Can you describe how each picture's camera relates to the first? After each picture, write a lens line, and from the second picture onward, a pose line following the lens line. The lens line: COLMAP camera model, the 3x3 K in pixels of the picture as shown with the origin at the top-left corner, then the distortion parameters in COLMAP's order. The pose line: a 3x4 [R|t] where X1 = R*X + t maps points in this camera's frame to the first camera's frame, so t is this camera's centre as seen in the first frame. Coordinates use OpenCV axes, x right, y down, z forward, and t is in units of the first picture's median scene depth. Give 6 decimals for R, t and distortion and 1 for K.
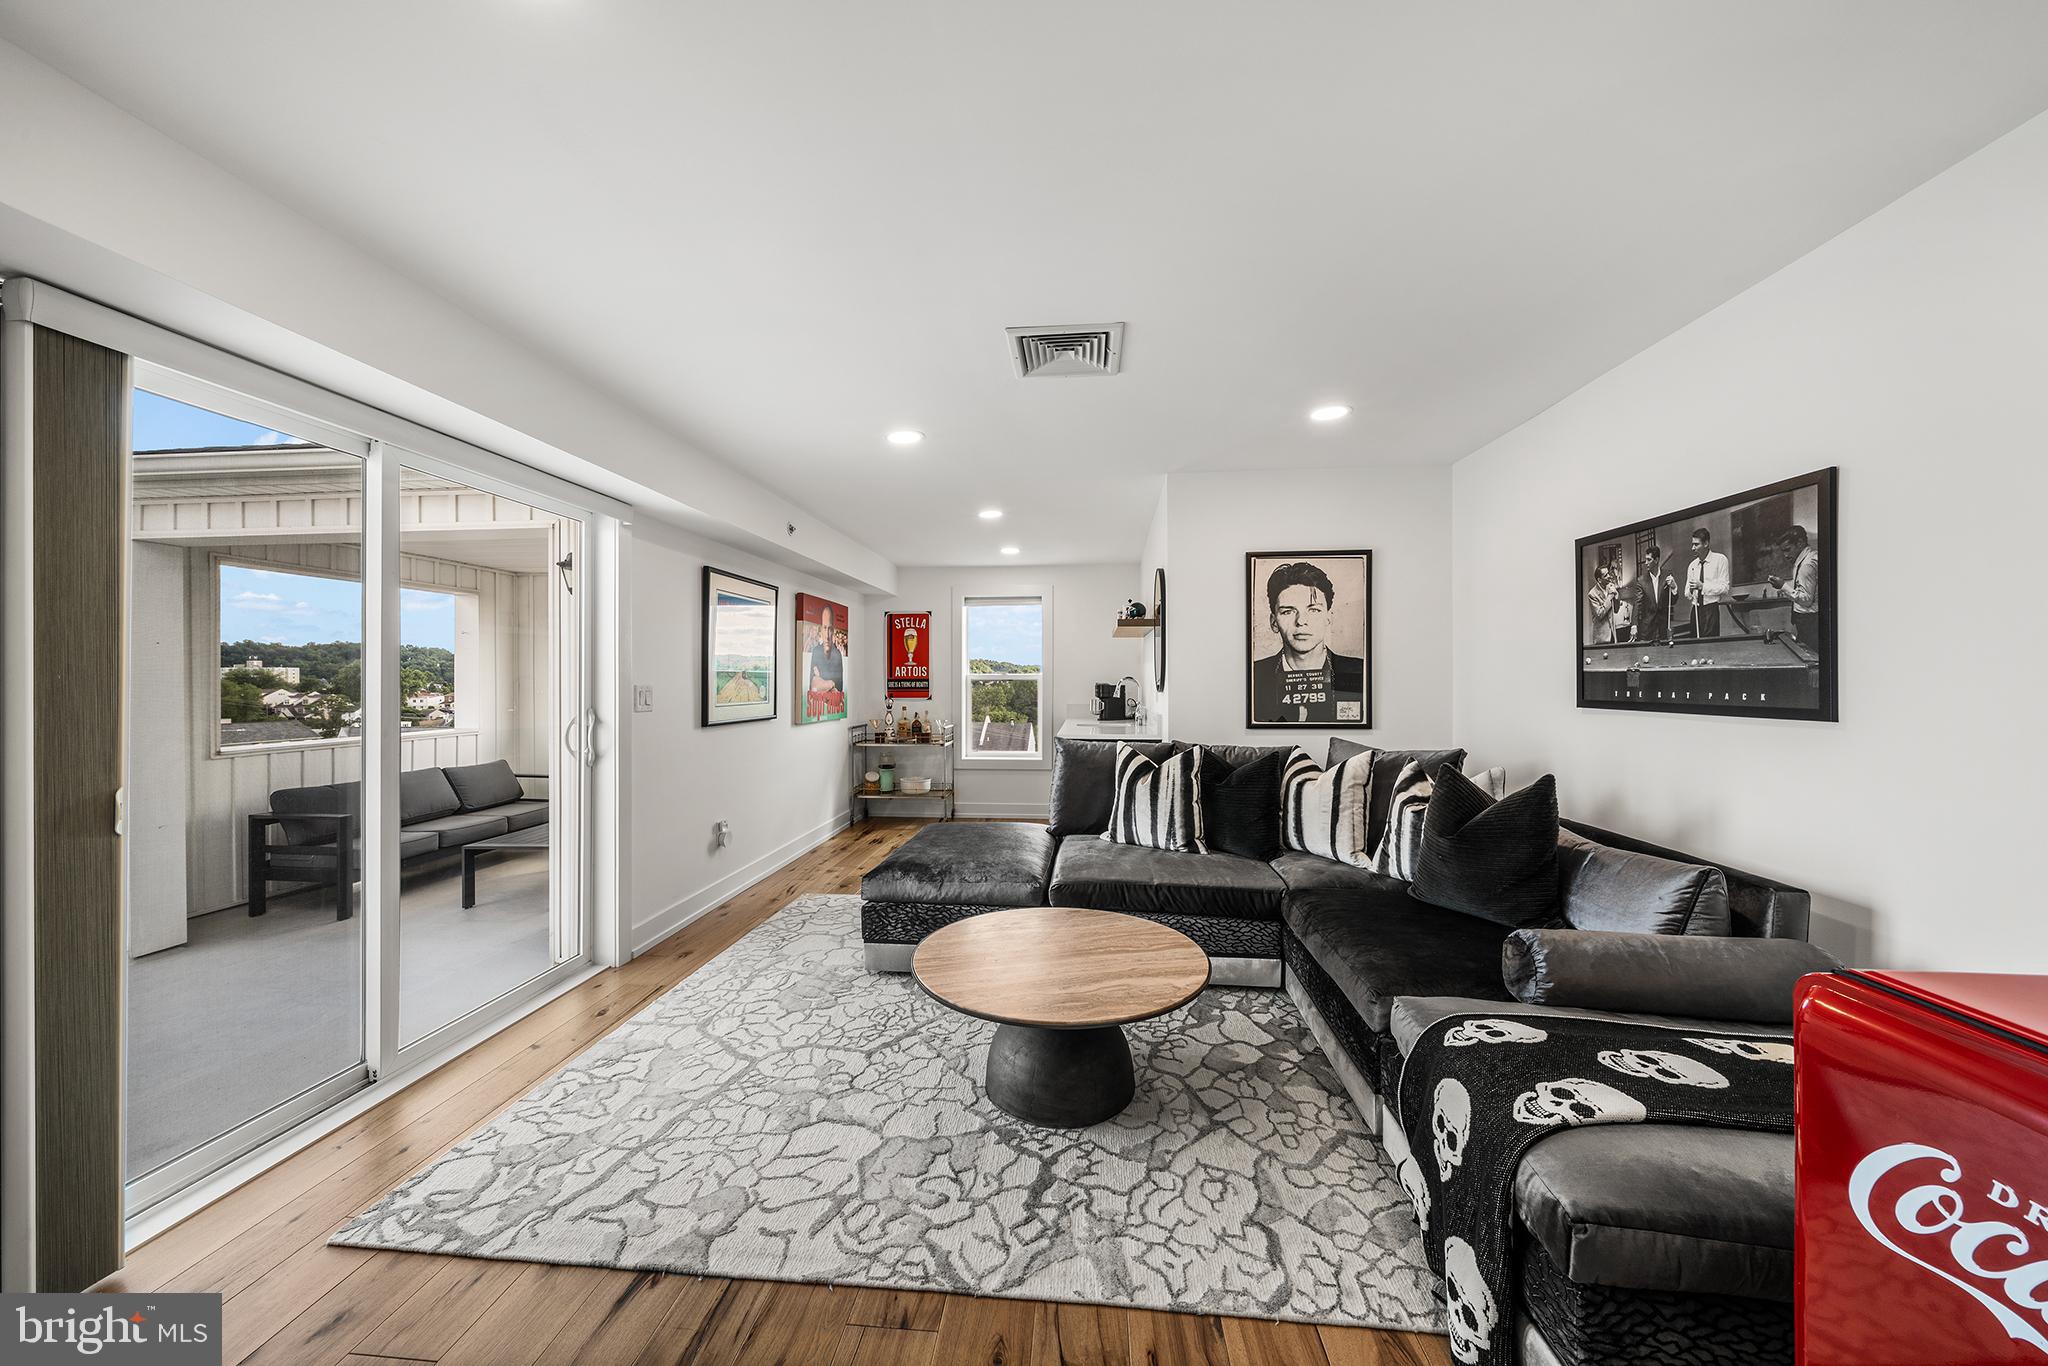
lens RADIAL K [[732.0, 0, 1005.0], [0, 732.0, 678.2], [0, 0, 1]] dist [-0.001764, 0.000407]
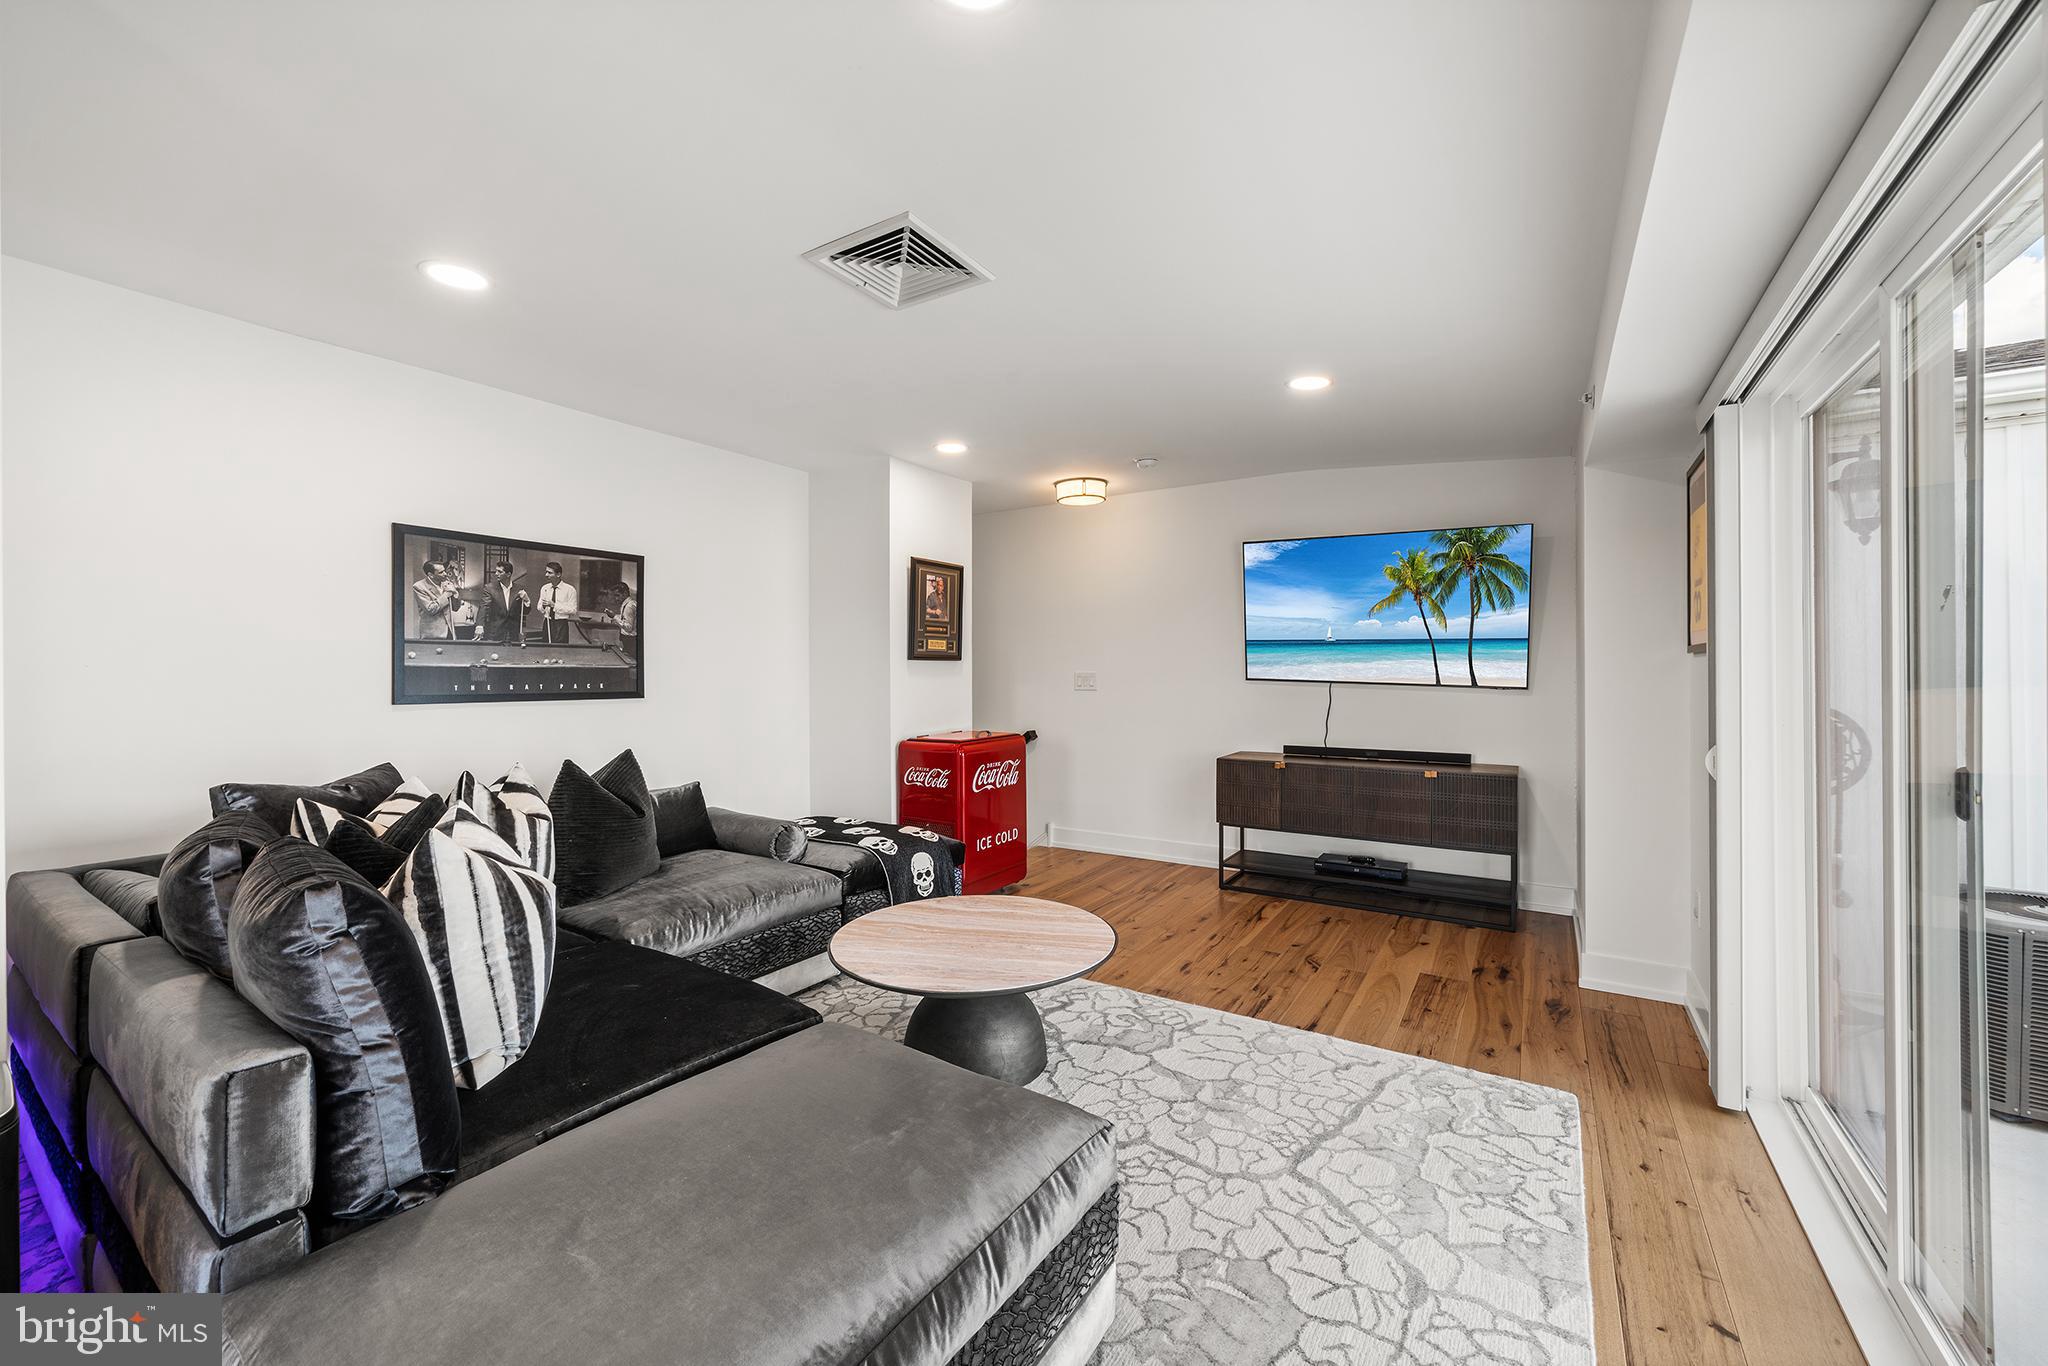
lens RADIAL K [[776.6, 0, 1053.1], [0, 776.6, 678.7], [0, 0, 1]] dist [-0.002411, 0.000719]
pose [[-0.911860, 0.004605, 0.410476, -0.397198], [0.004871, 0.999988, -0.000398, 0.012616], [-0.410473, 0.001636, -0.911871, 1.619239]]
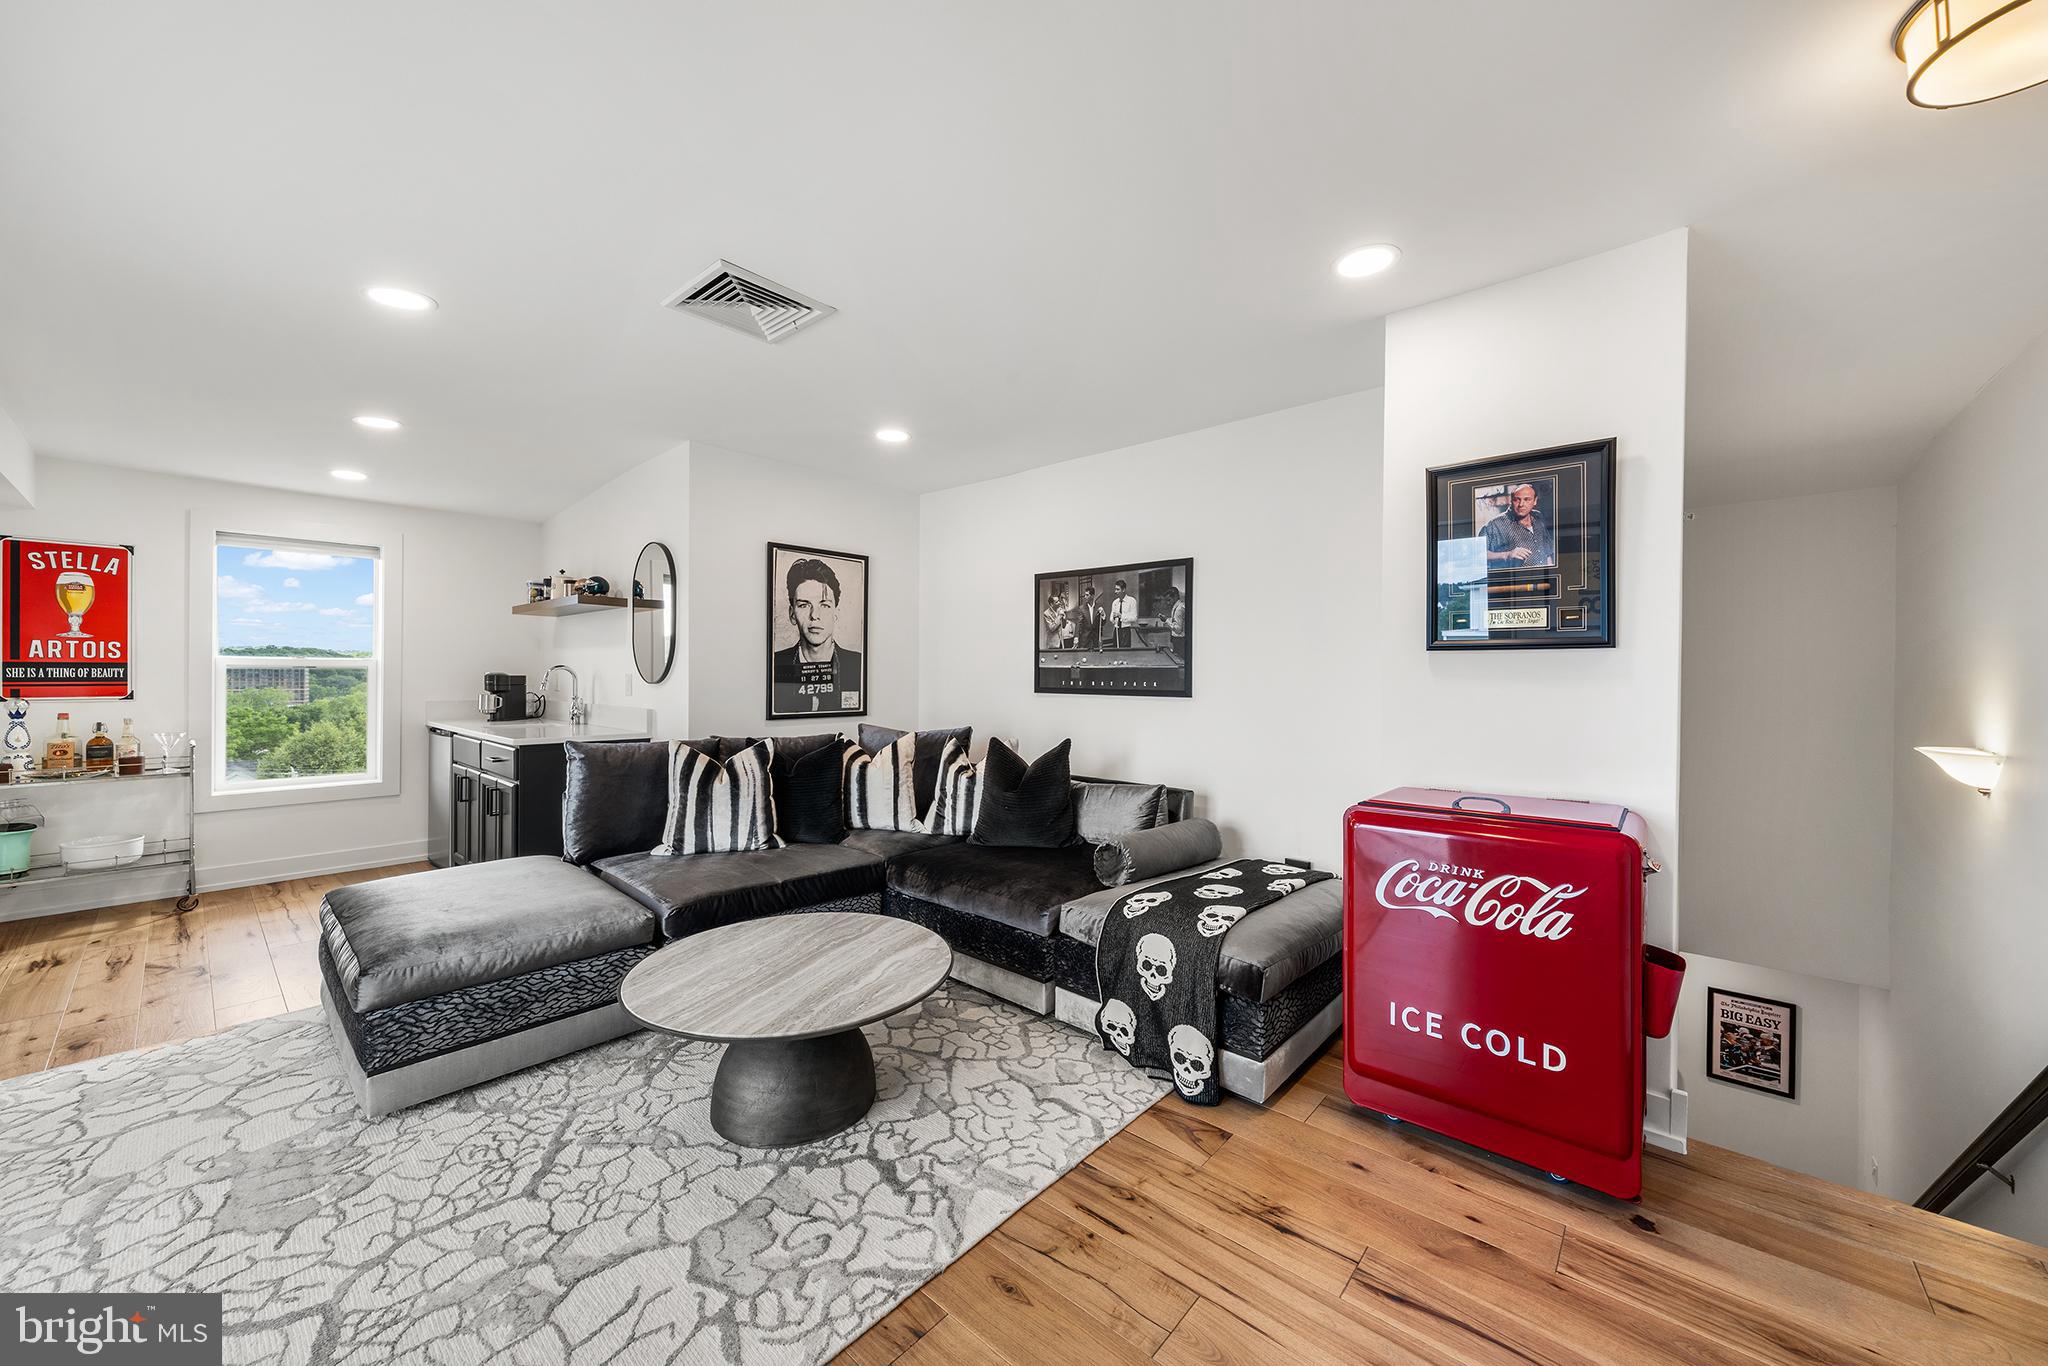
lens RADIAL K [[776.6, 0, 1034.5], [0, 776.6, 674.0], [0, 0, 1]] dist [-0.002411, 0.000719]
pose [[0.564802, 0.006233, 0.825203, -0.477022], [-0.010979, 0.999940, -0.000039, 0.003857], [-0.825153, -0.009038, 0.564836, 0.158046]]
